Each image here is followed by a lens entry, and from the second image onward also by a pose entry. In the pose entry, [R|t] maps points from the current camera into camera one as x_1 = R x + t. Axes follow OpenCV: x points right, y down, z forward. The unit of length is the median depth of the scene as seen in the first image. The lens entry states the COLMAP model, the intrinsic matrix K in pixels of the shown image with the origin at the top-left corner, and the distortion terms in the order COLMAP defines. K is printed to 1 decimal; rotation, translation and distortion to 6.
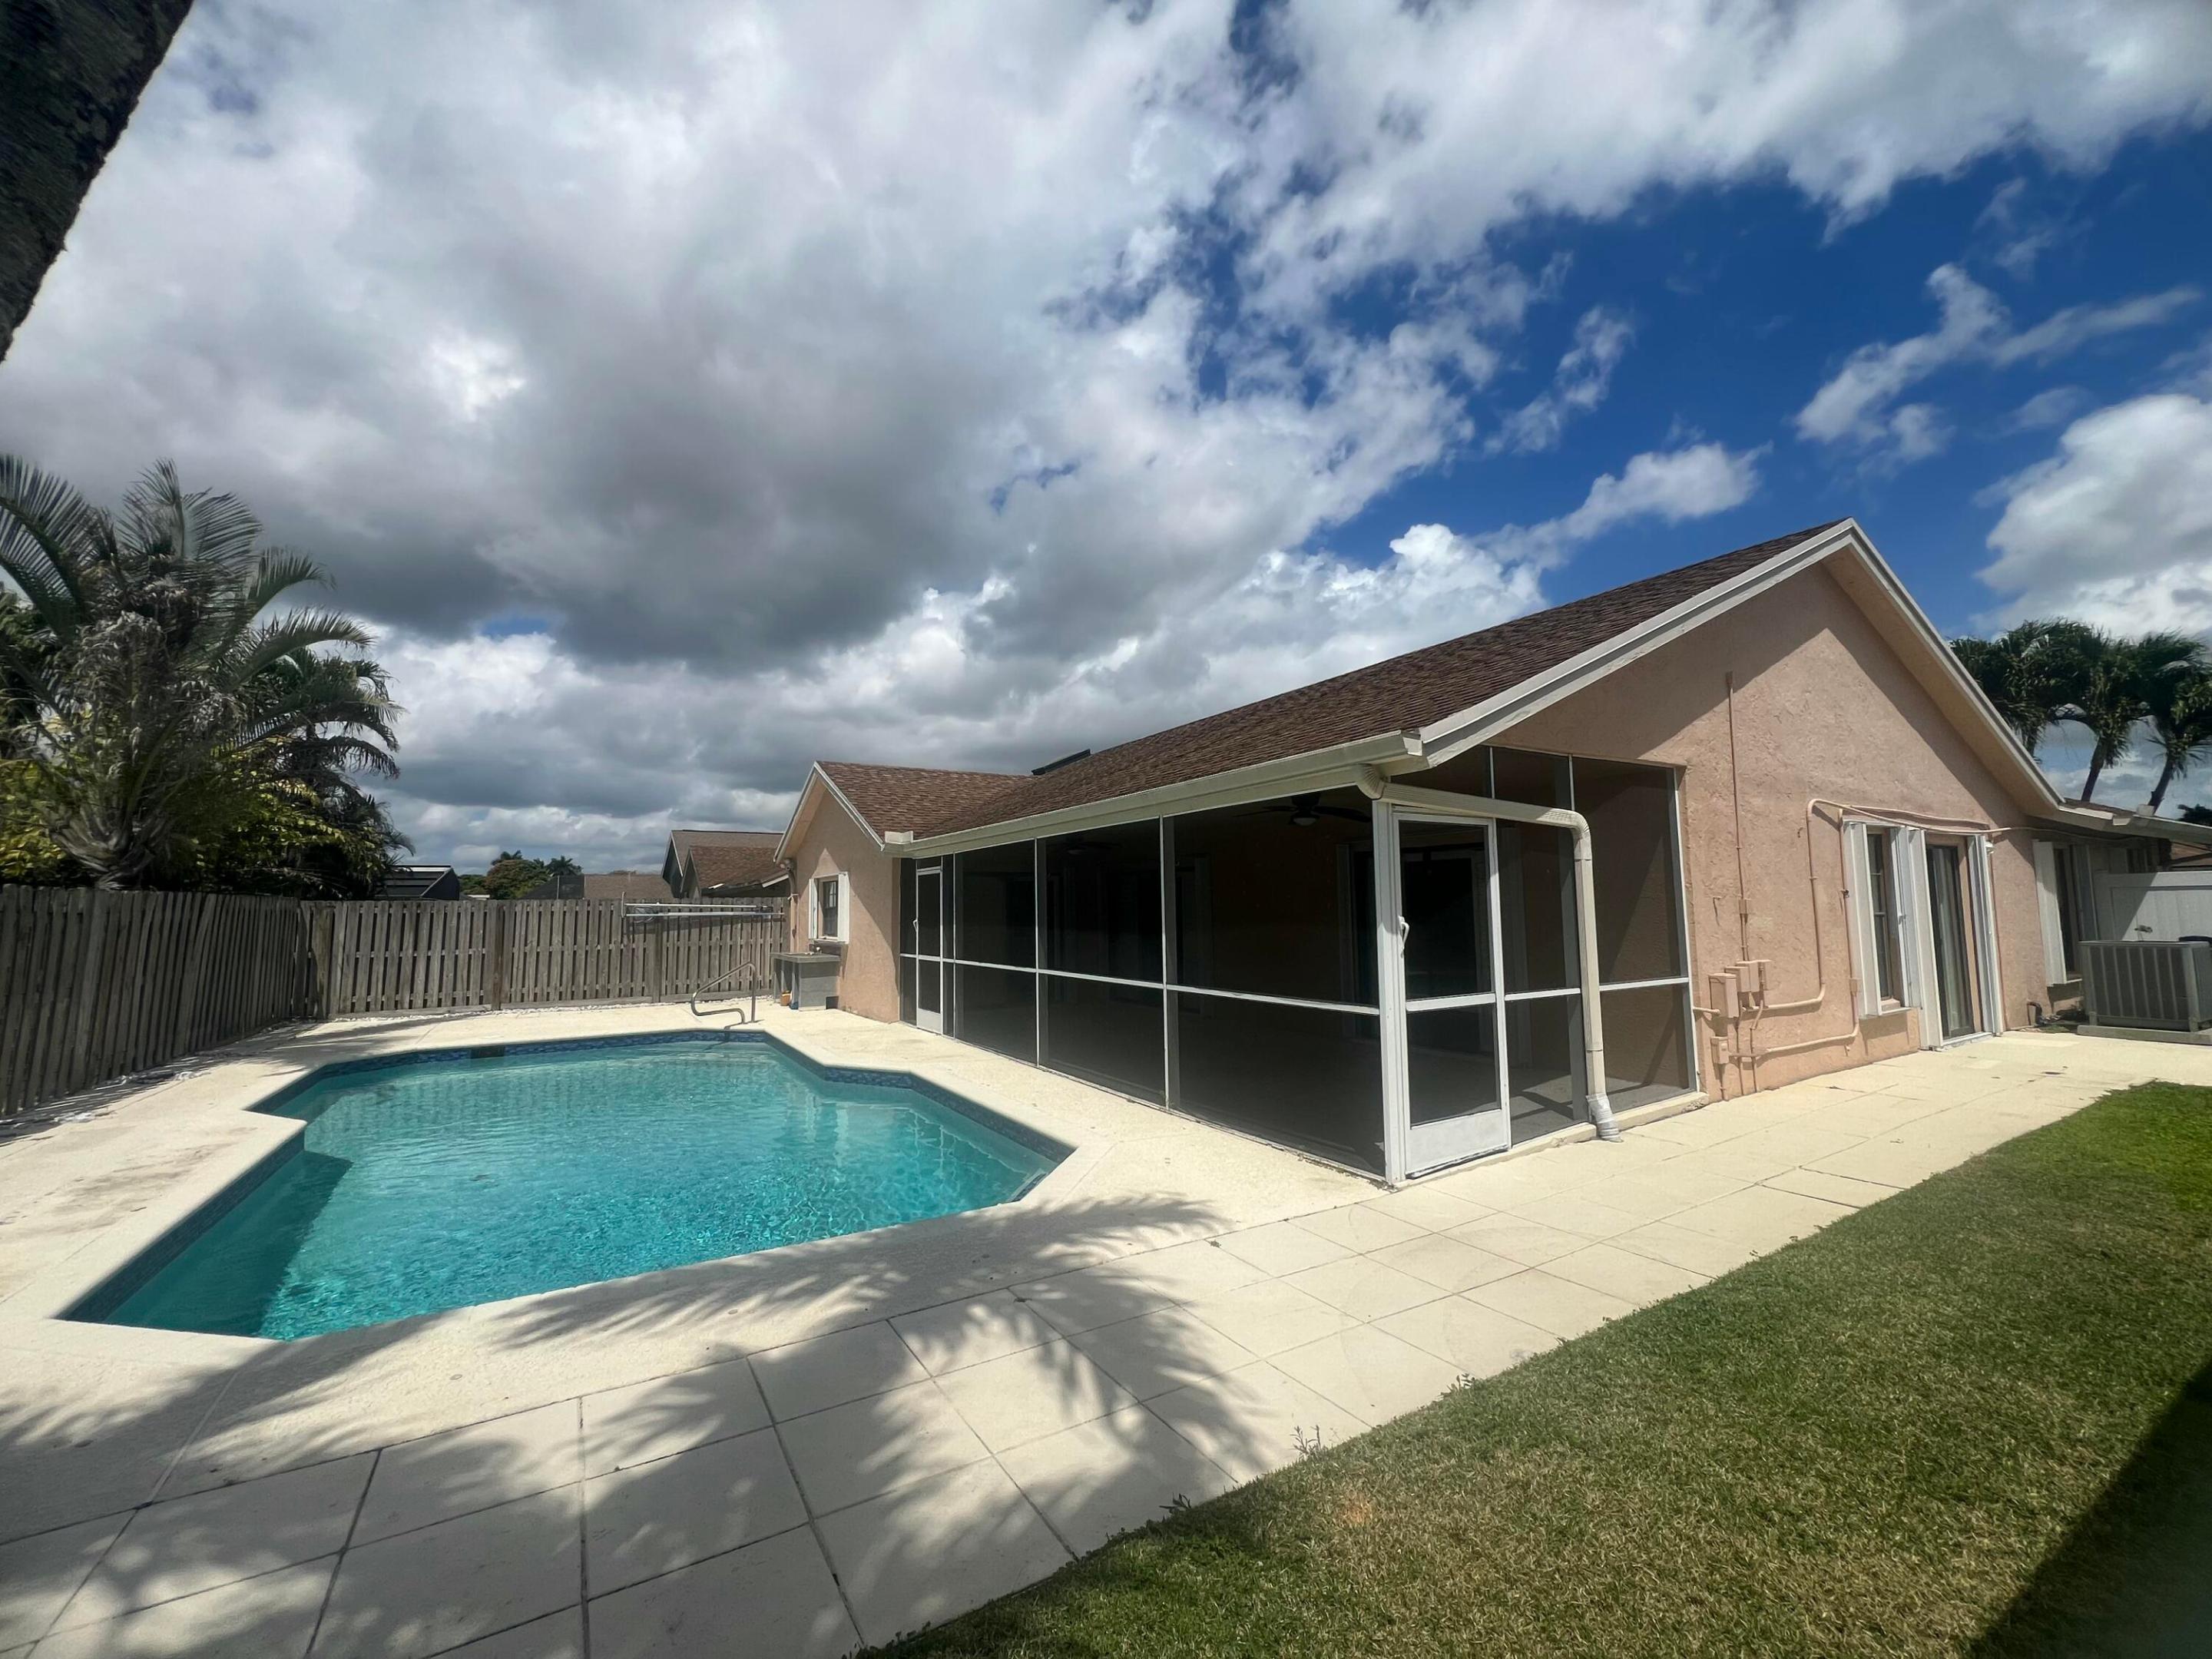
lens RADIAL K [[886.6, 0, 1106.0], [0, 886.6, 829.5], [0, 0, 1]] dist [-0.004337, 0.001314]
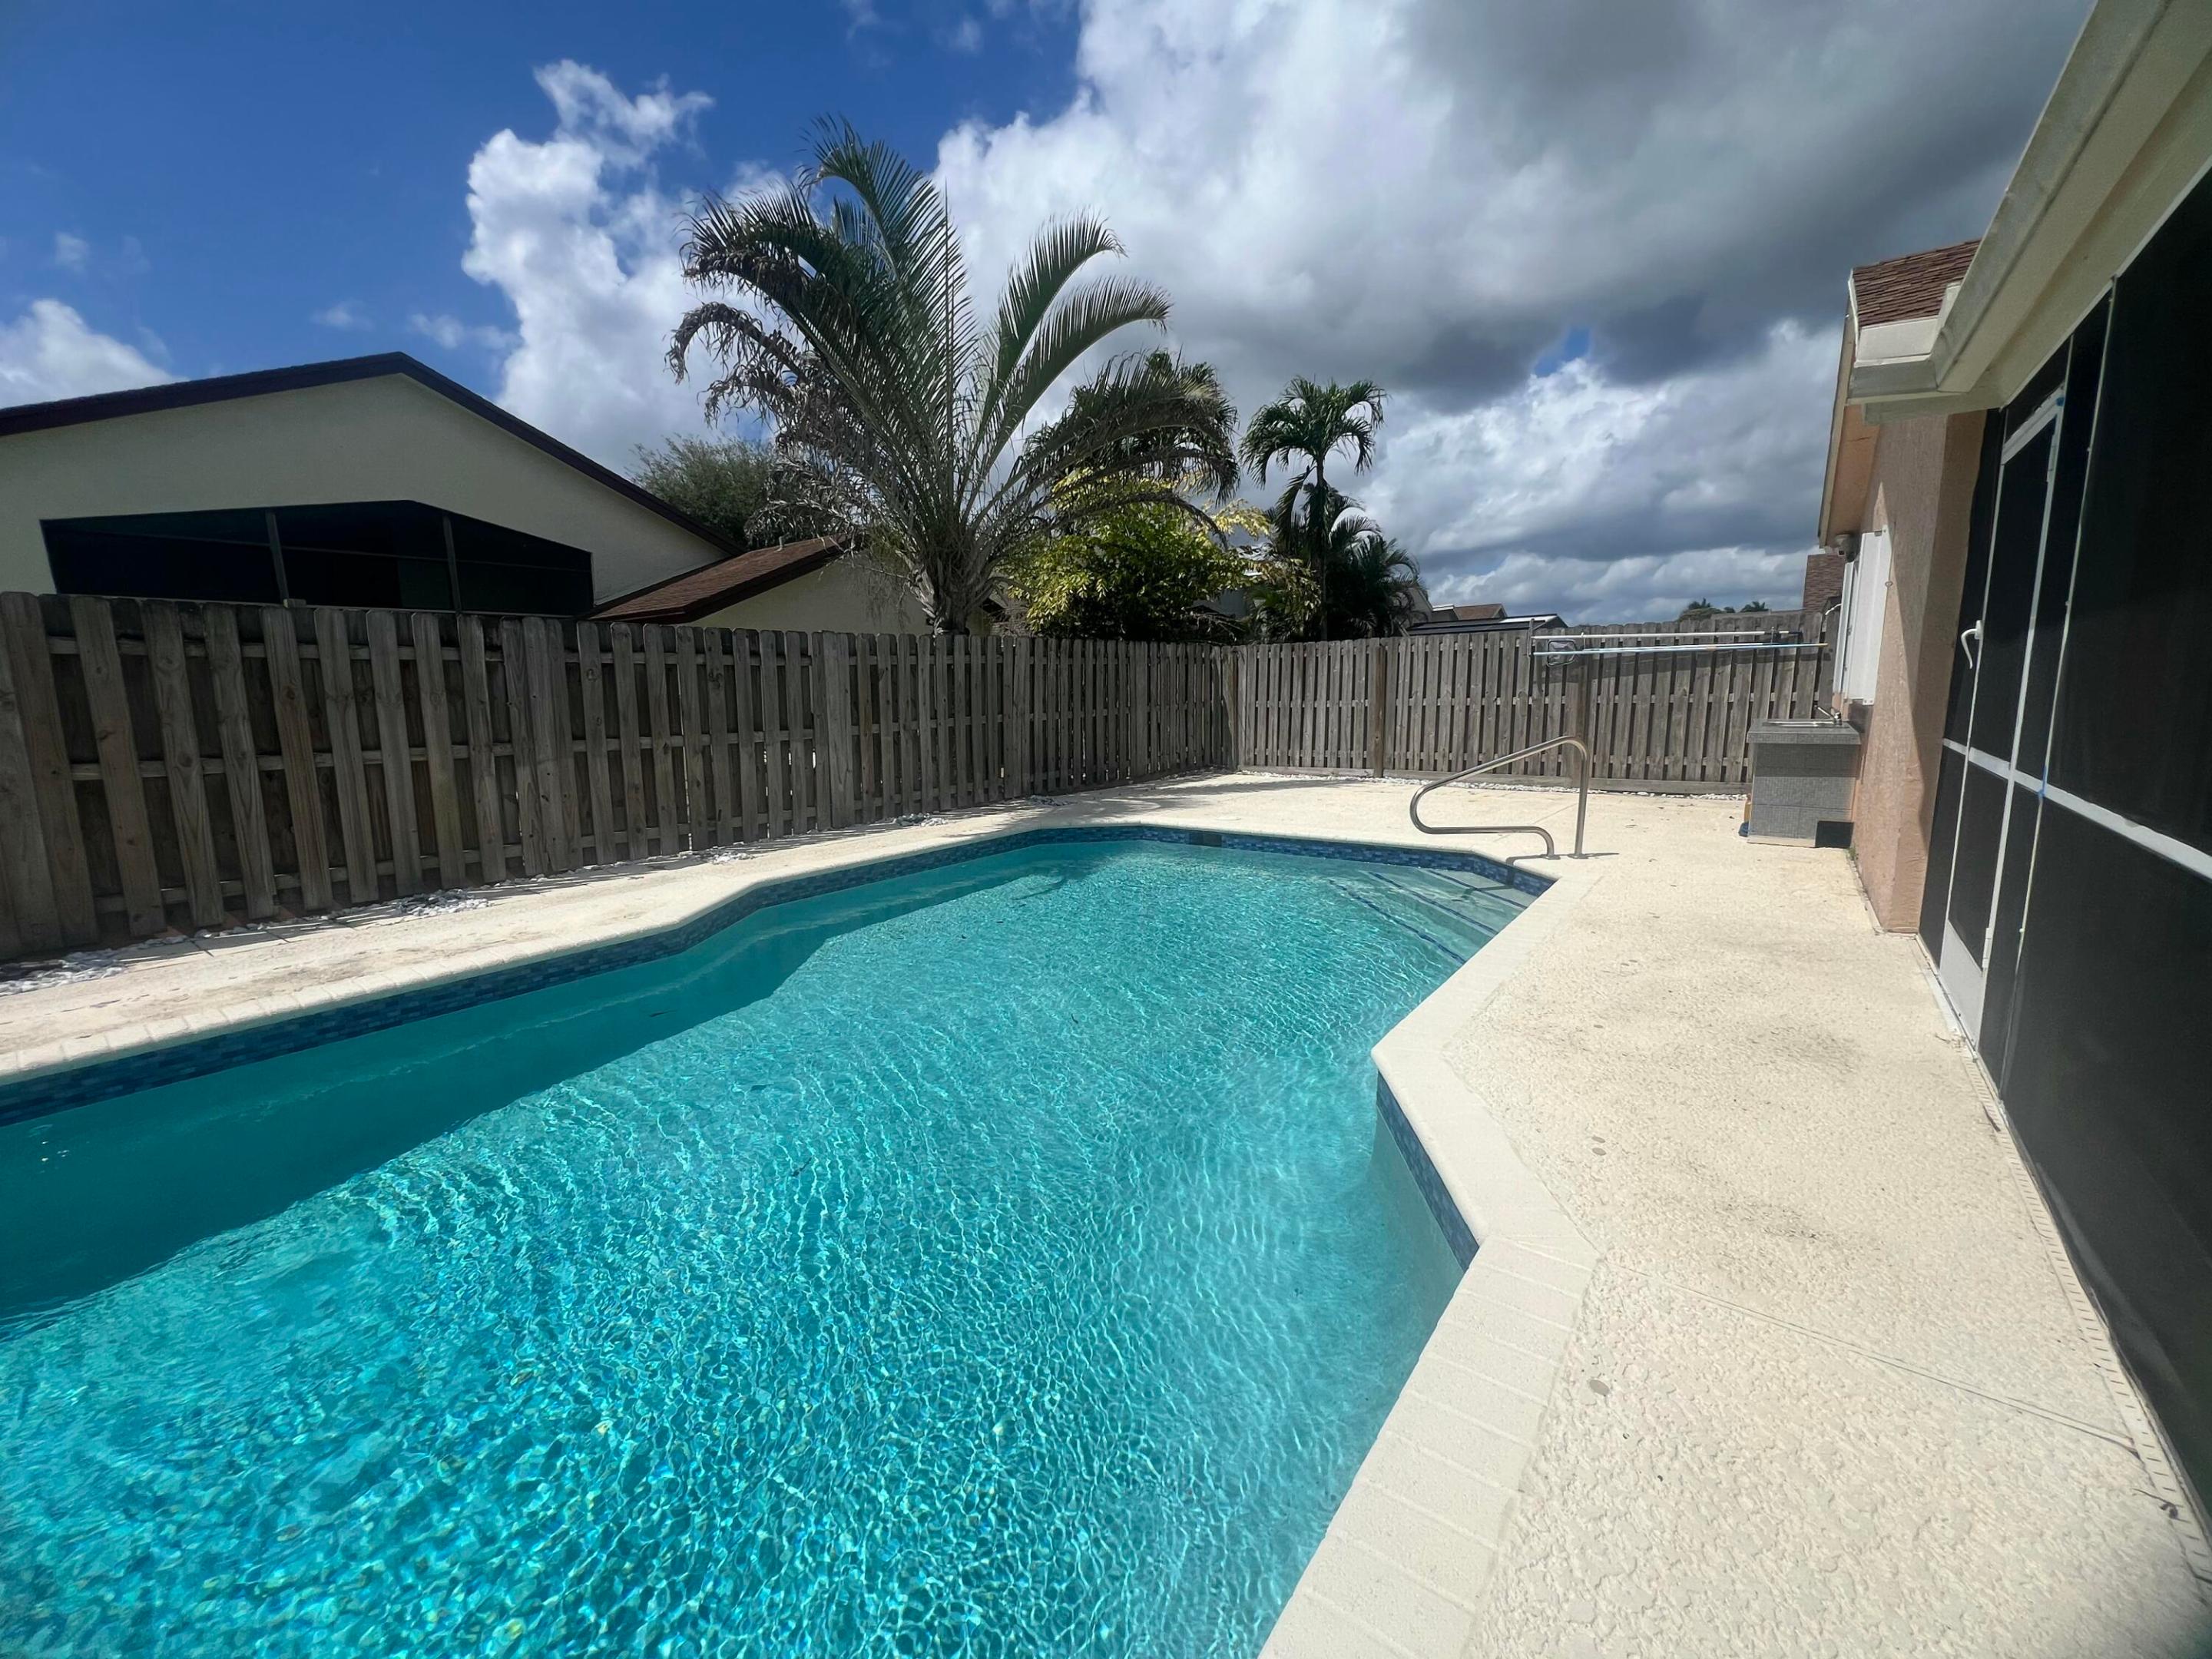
lens RADIAL K [[886.6, 0, 1106.0], [0, 886.6, 829.5], [0, 0, 1]] dist [-0.004337, 0.001314]
pose [[0.372464, 0.152870, -0.915369, -0.077250], [0.101984, 0.973624, 0.204096, 0.137477], [0.922426, -0.169371, 0.347050, 1.096013]]
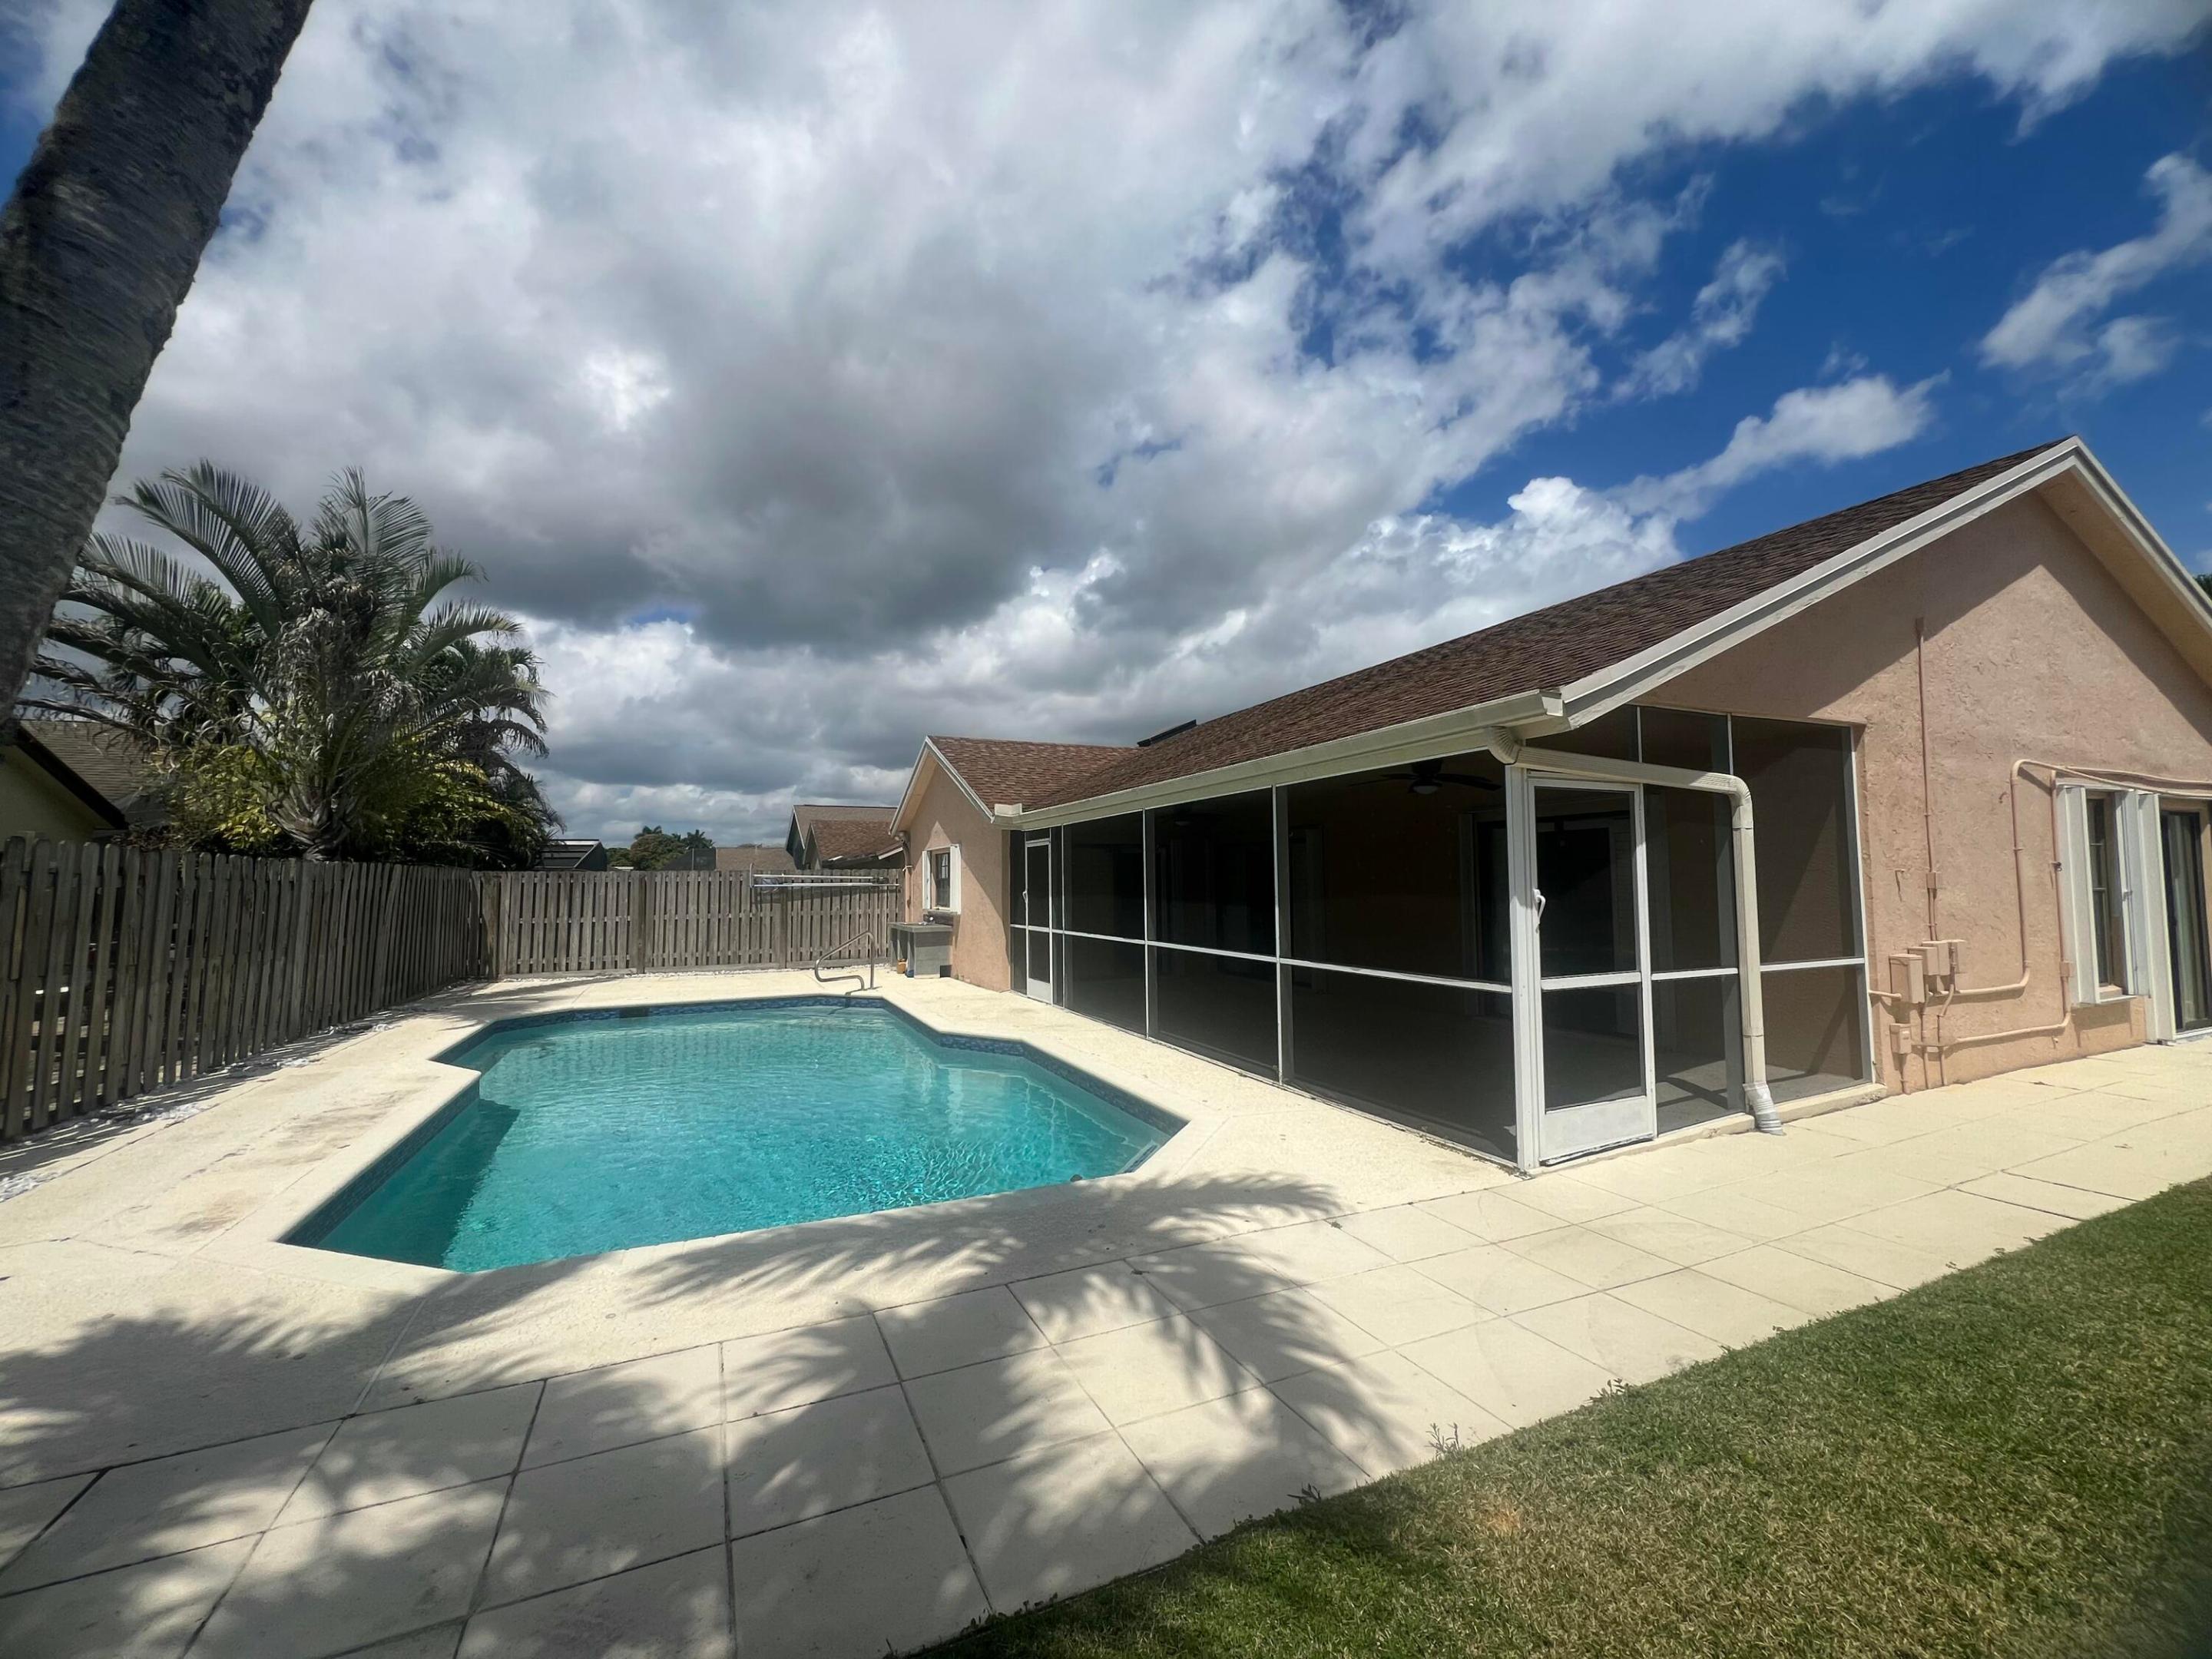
lens RADIAL K [[886.6, 0, 1106.0], [0, 886.6, 829.5], [0, 0, 1]] dist [-0.004337, 0.001314]
pose [[0.993118, -0.003241, -0.117072, -0.007246], [0.006824, 0.999520, 0.030218, 0.002700], [0.116918, -0.030809, 0.992664, 0.013584]]
